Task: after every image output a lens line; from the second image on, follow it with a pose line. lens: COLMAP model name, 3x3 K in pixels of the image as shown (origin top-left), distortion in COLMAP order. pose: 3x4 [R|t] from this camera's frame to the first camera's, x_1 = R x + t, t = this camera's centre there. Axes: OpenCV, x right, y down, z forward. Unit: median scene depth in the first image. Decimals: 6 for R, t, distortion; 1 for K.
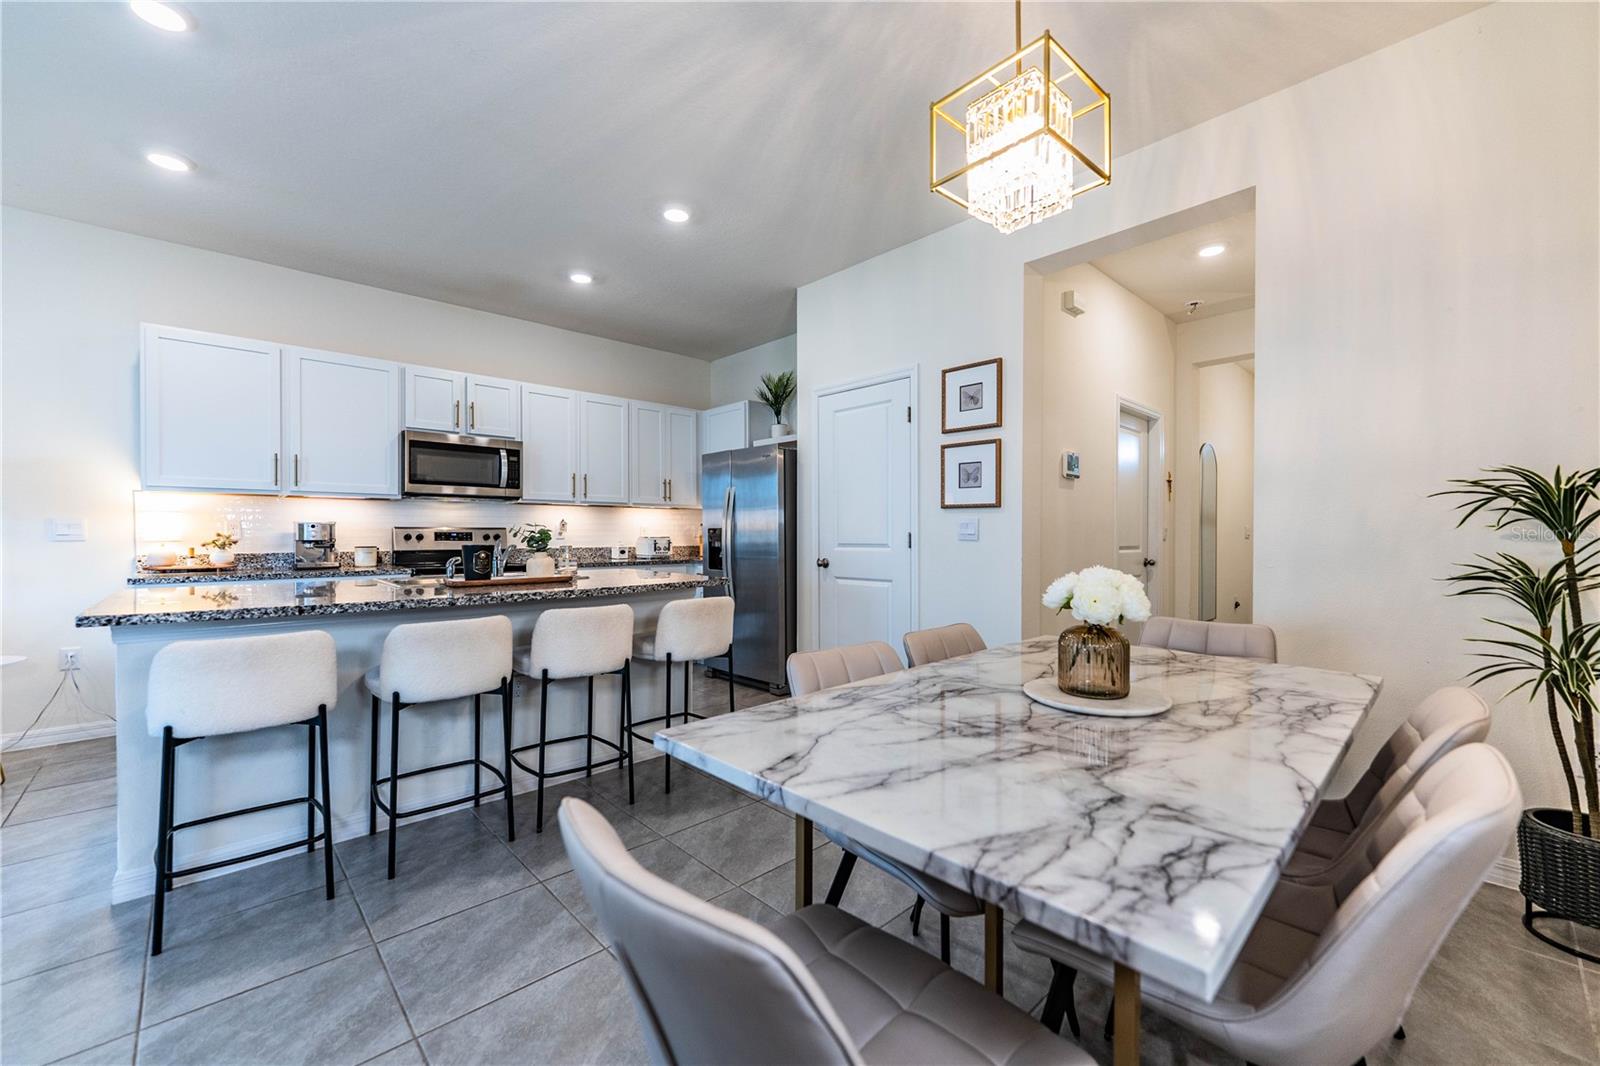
lens RADIAL K [[652.1, 0, 809.9], [0, 652.1, 537.6], [0, 0, 1]] dist [-0.001740, -0.000474]
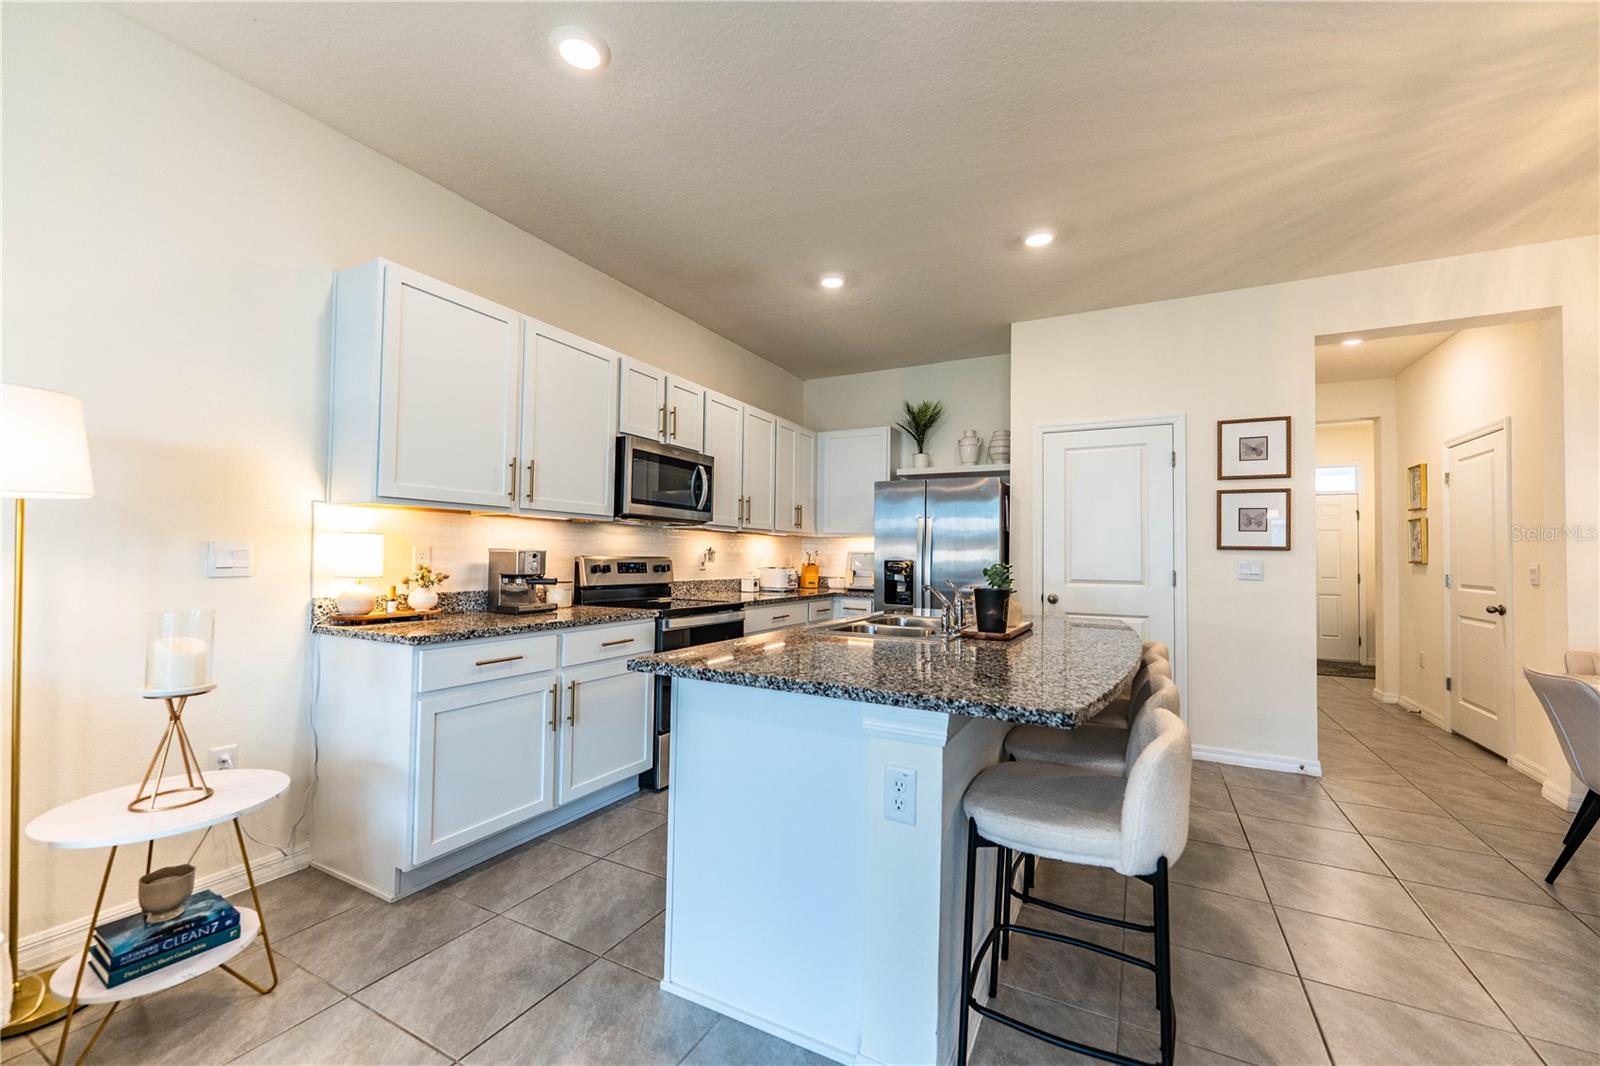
lens RADIAL K [[647.5, 0, 797.5], [0, 647.5, 537.7], [0, 0, 1]] dist [-0.001829, -0.000736]
pose [[0.947052, 0.023093, 0.320249, -0.752850], [-0.012844, 0.999337, -0.034080, -0.017844], [-0.320823, 0.028162, 0.946720, 0.204585]]
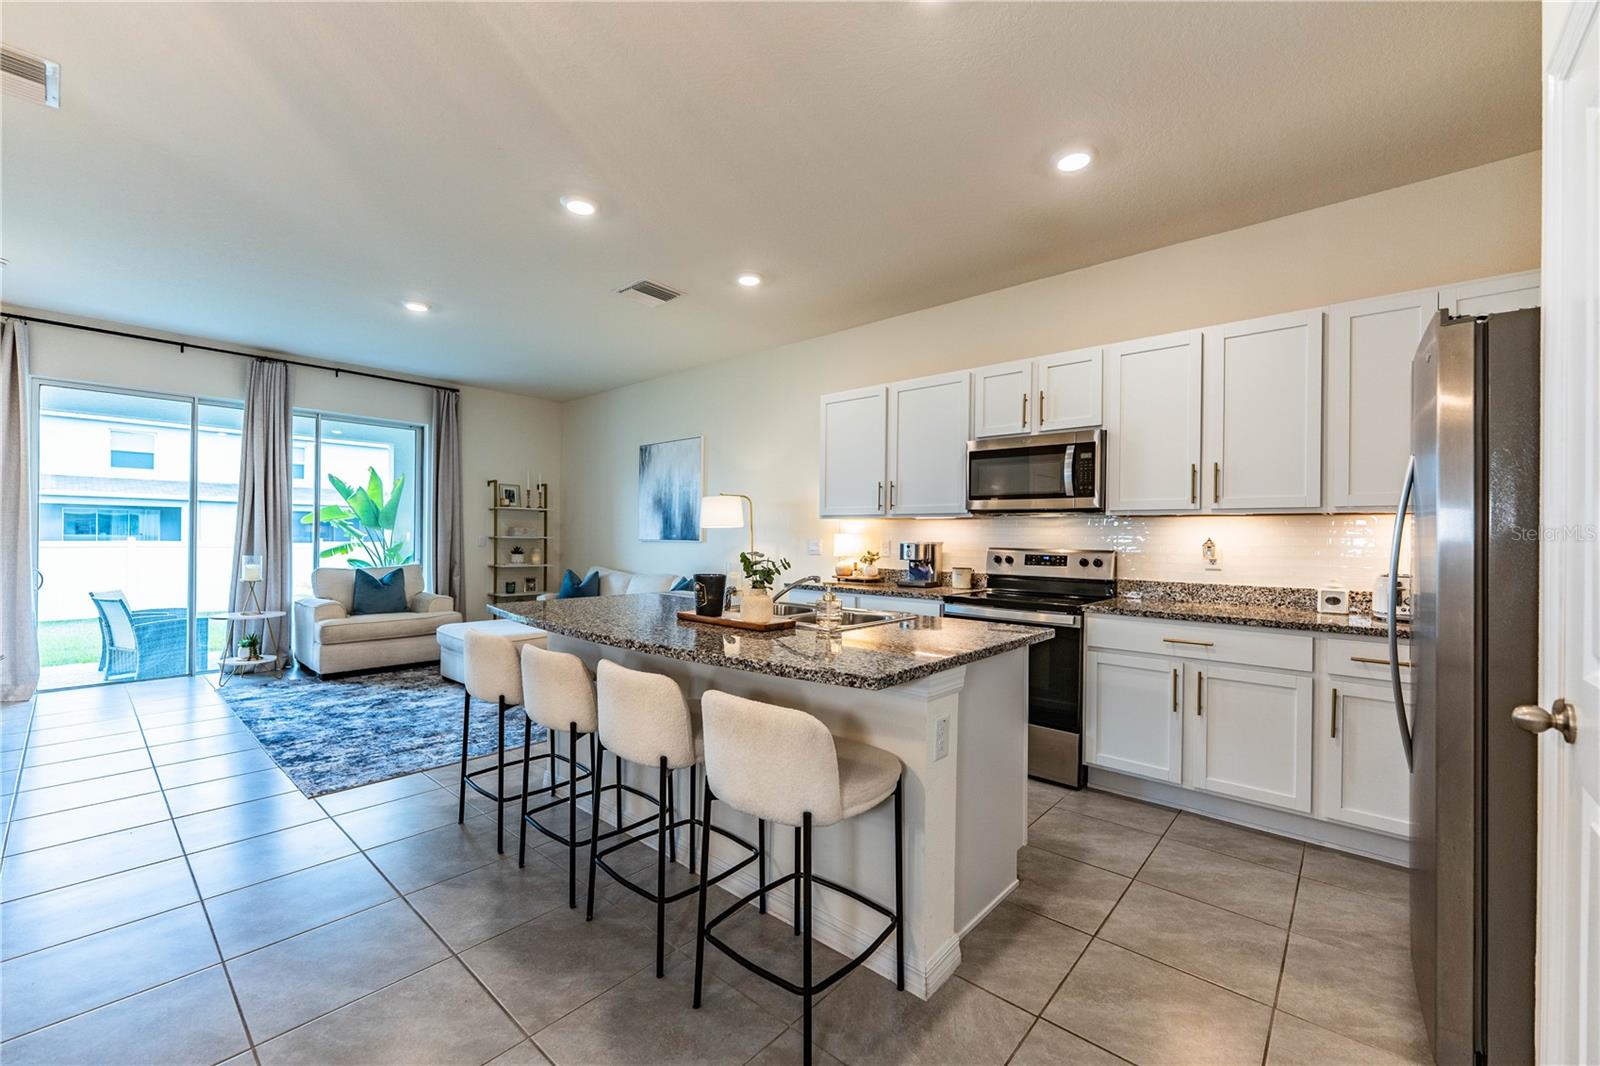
lens RADIAL K [[647.5, 0, 797.5], [0, 647.5, 537.7], [0, 0, 1]] dist [-0.001829, -0.000736]
pose [[0.085943, 0.004529, -0.996290, 0.284348], [-0.016275, 0.999863, 0.003141, -0.033824], [0.996167, 0.015945, 0.086005, 0.766539]]
